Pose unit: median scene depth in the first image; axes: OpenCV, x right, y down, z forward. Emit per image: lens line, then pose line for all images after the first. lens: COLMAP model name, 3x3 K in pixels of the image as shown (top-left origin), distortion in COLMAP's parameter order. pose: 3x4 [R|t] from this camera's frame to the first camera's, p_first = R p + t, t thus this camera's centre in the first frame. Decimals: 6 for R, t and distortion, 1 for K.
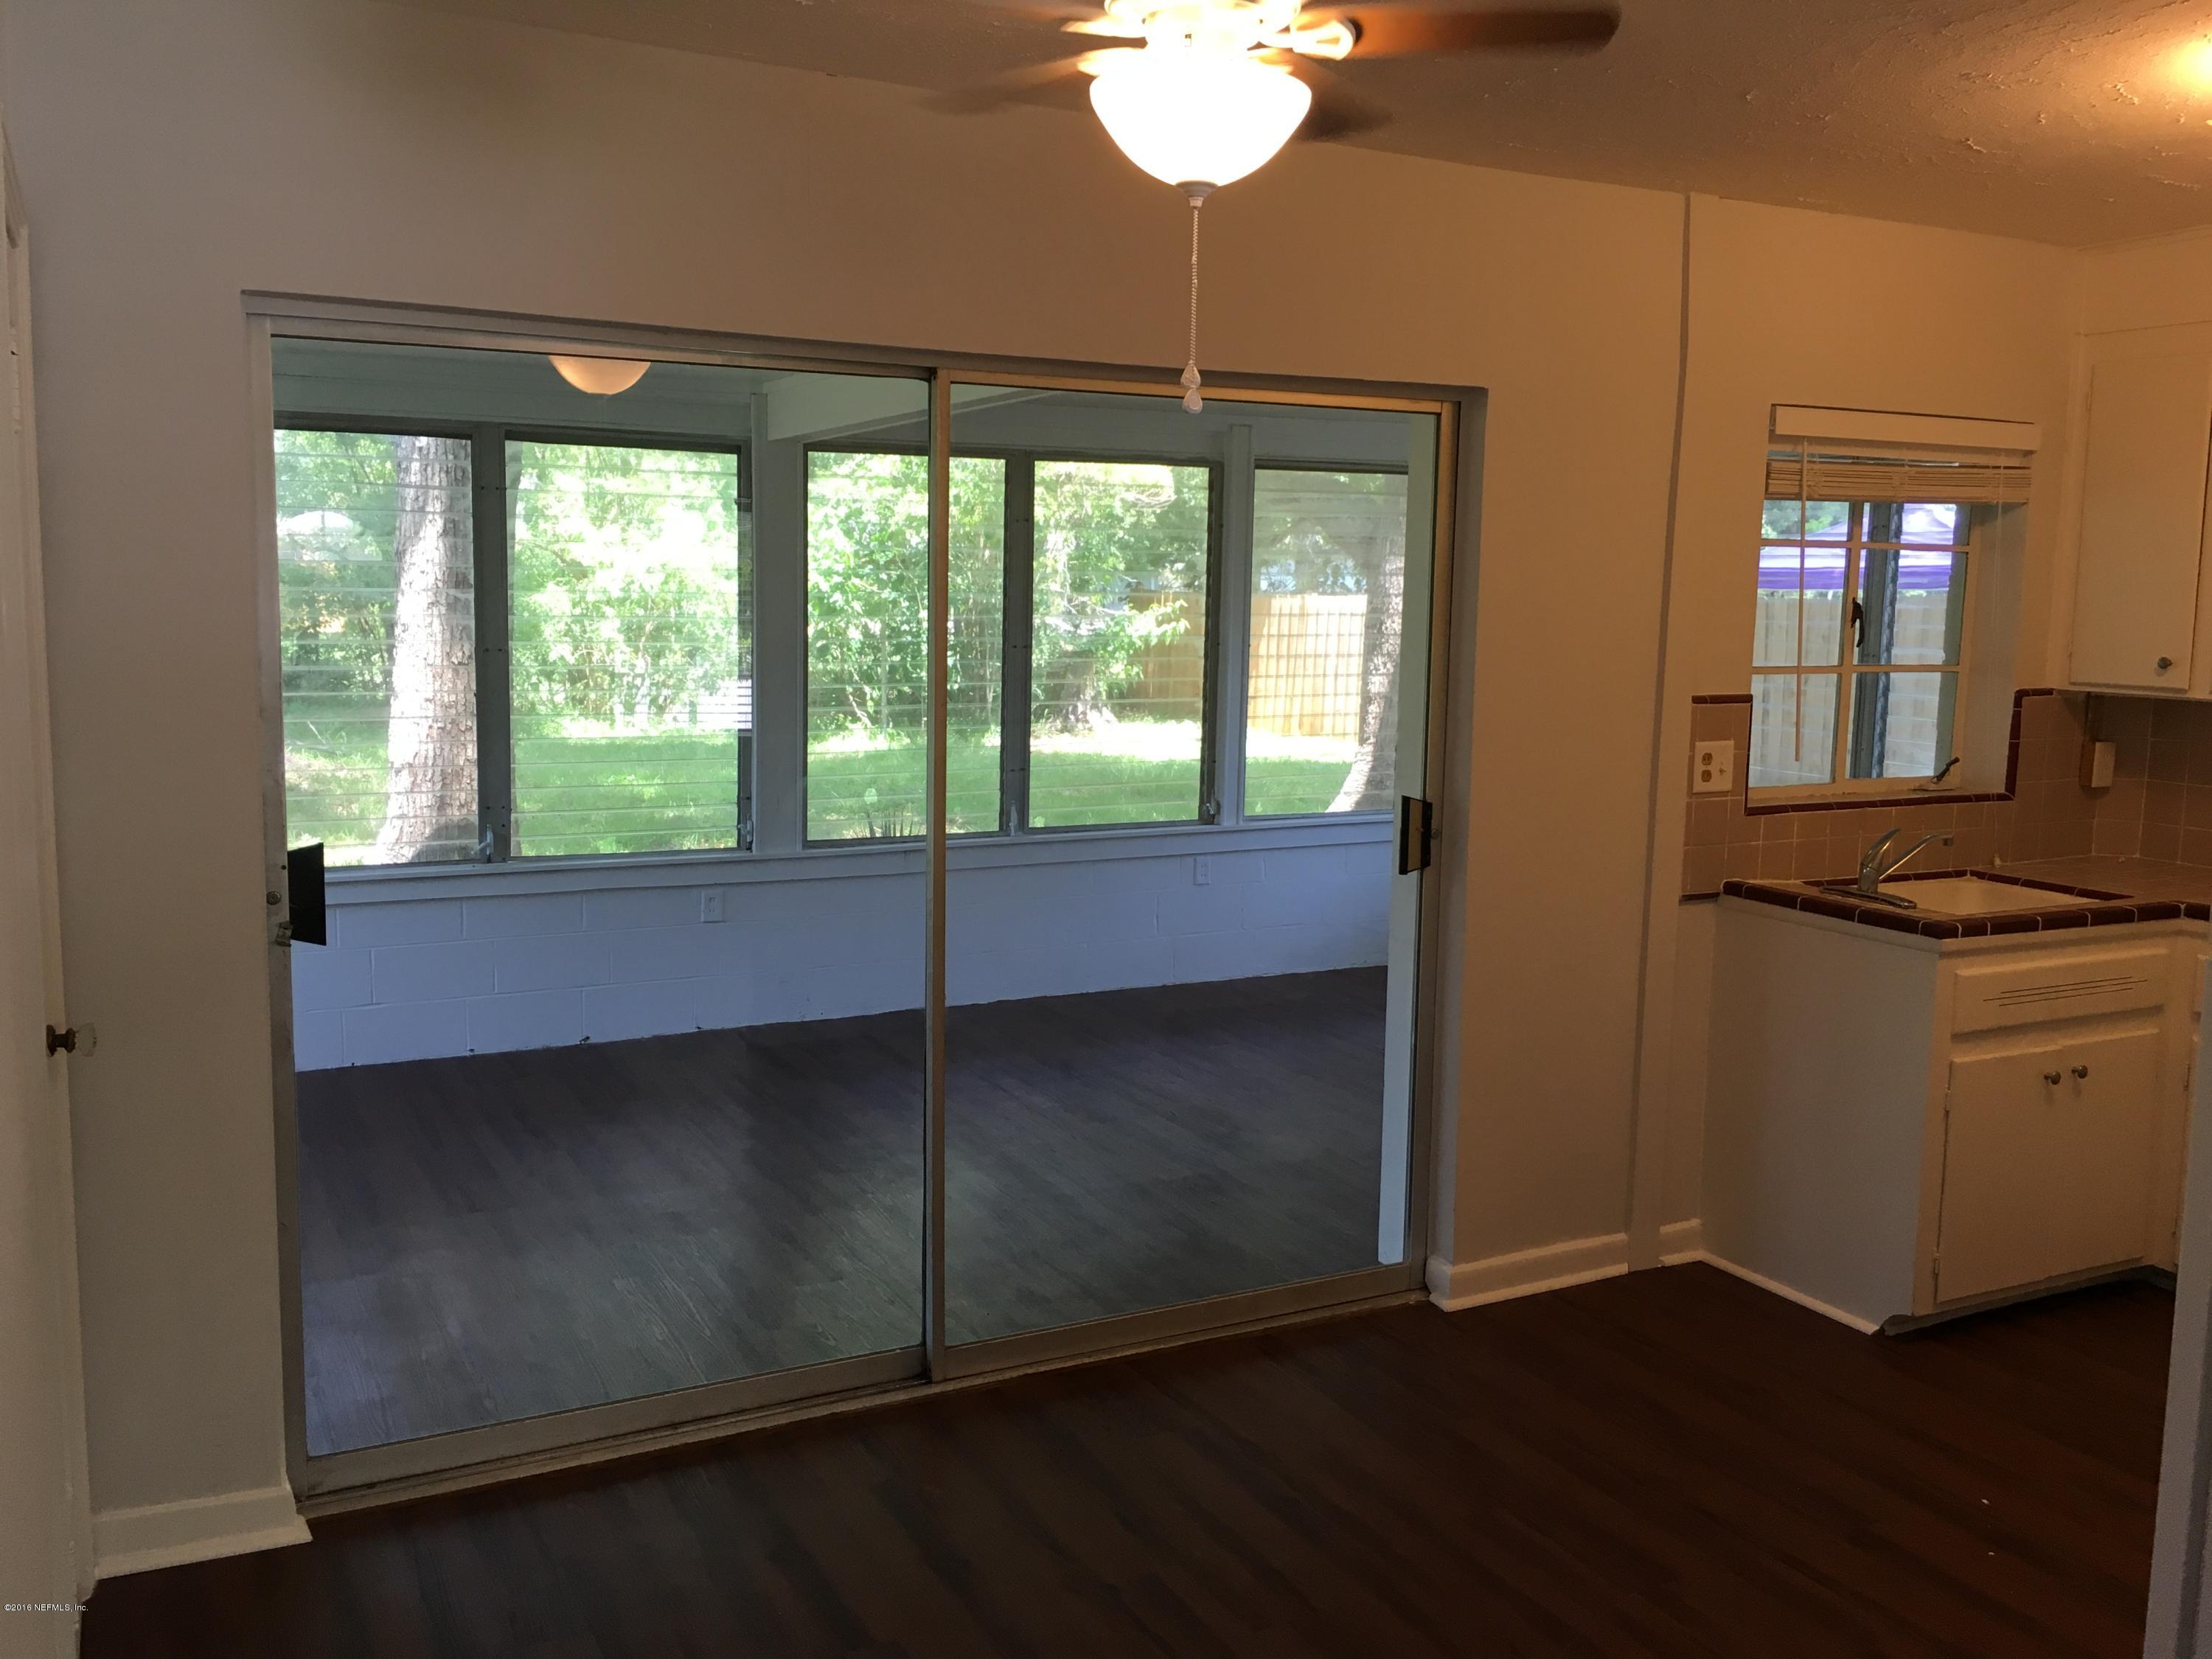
lens RADIAL K [[1905.1, 0, 1106.0], [0, 1905.1, 829.5], [0, 0, 1]] dist [-0.005945, -0.001374]
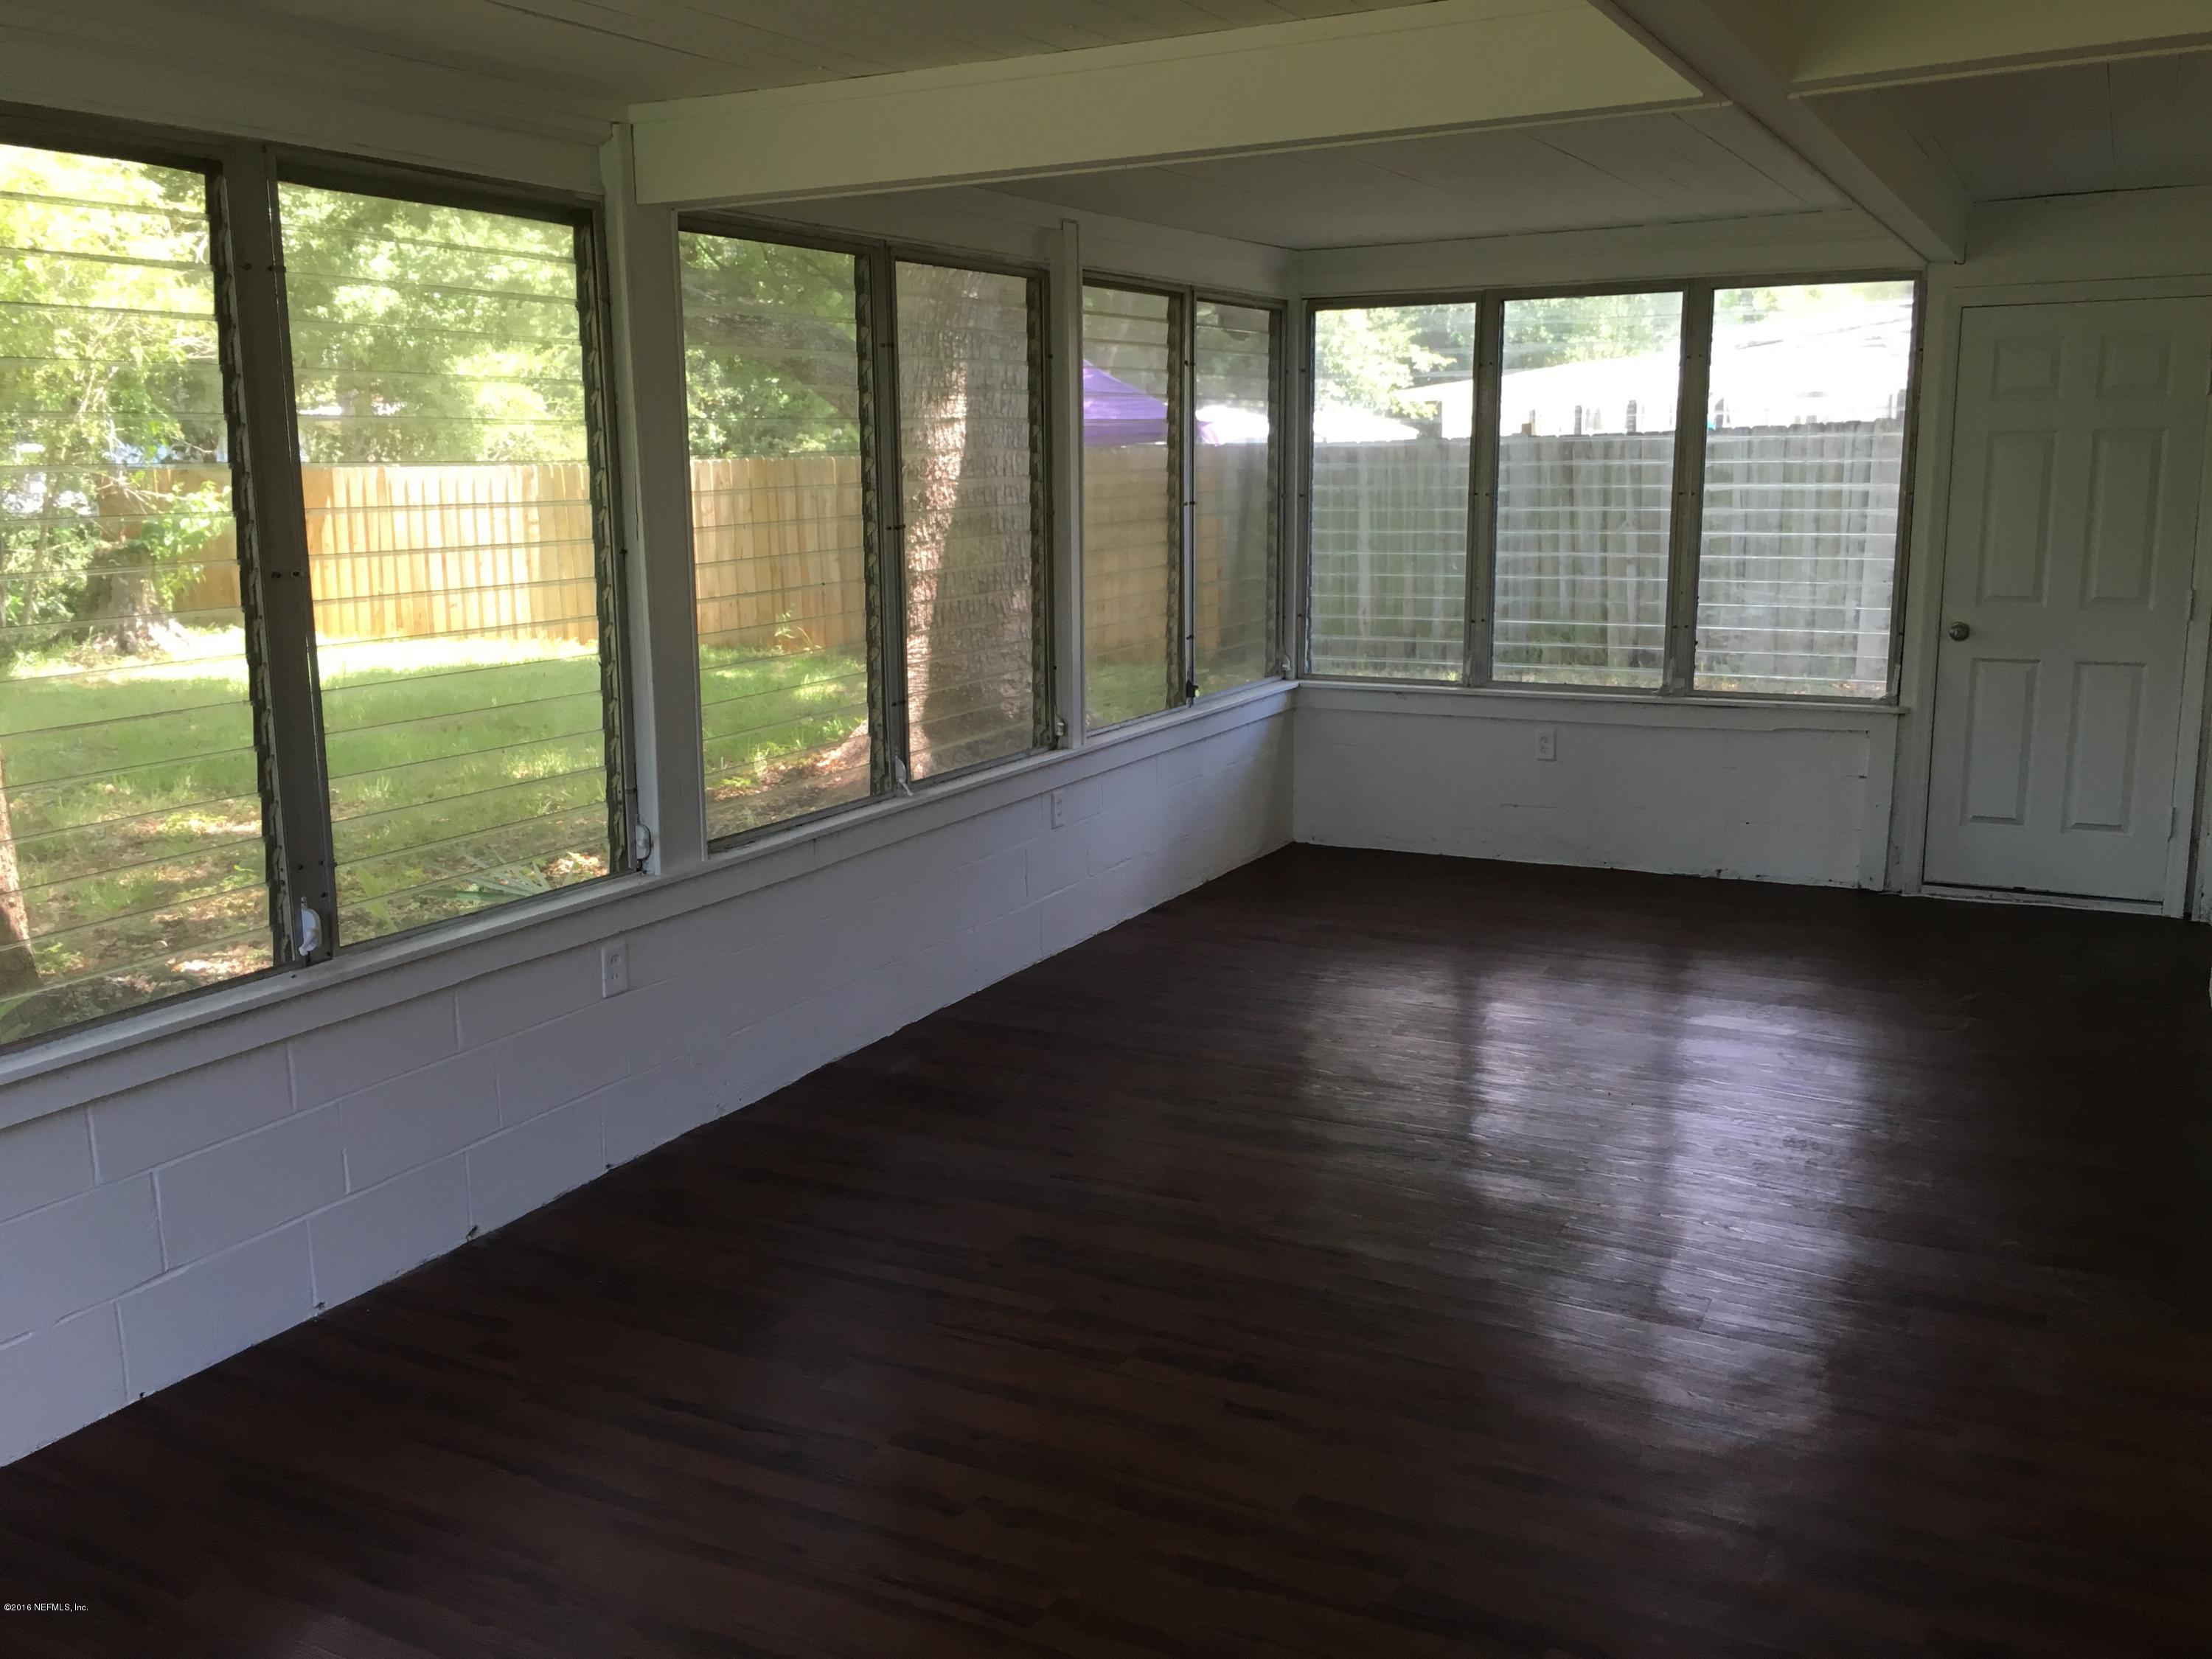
lens RADIAL K [[1877.4, 0, 1106.0], [0, 1877.4, 829.5], [0, 0, 1]] dist [-0.009856, -0.004491]
pose [[0.830144, -0.134059, 0.541193, -0.348456], [0.096882, 0.990580, 0.096769, -0.042394], [-0.549068, -0.027900, 0.835312, 0.350590]]
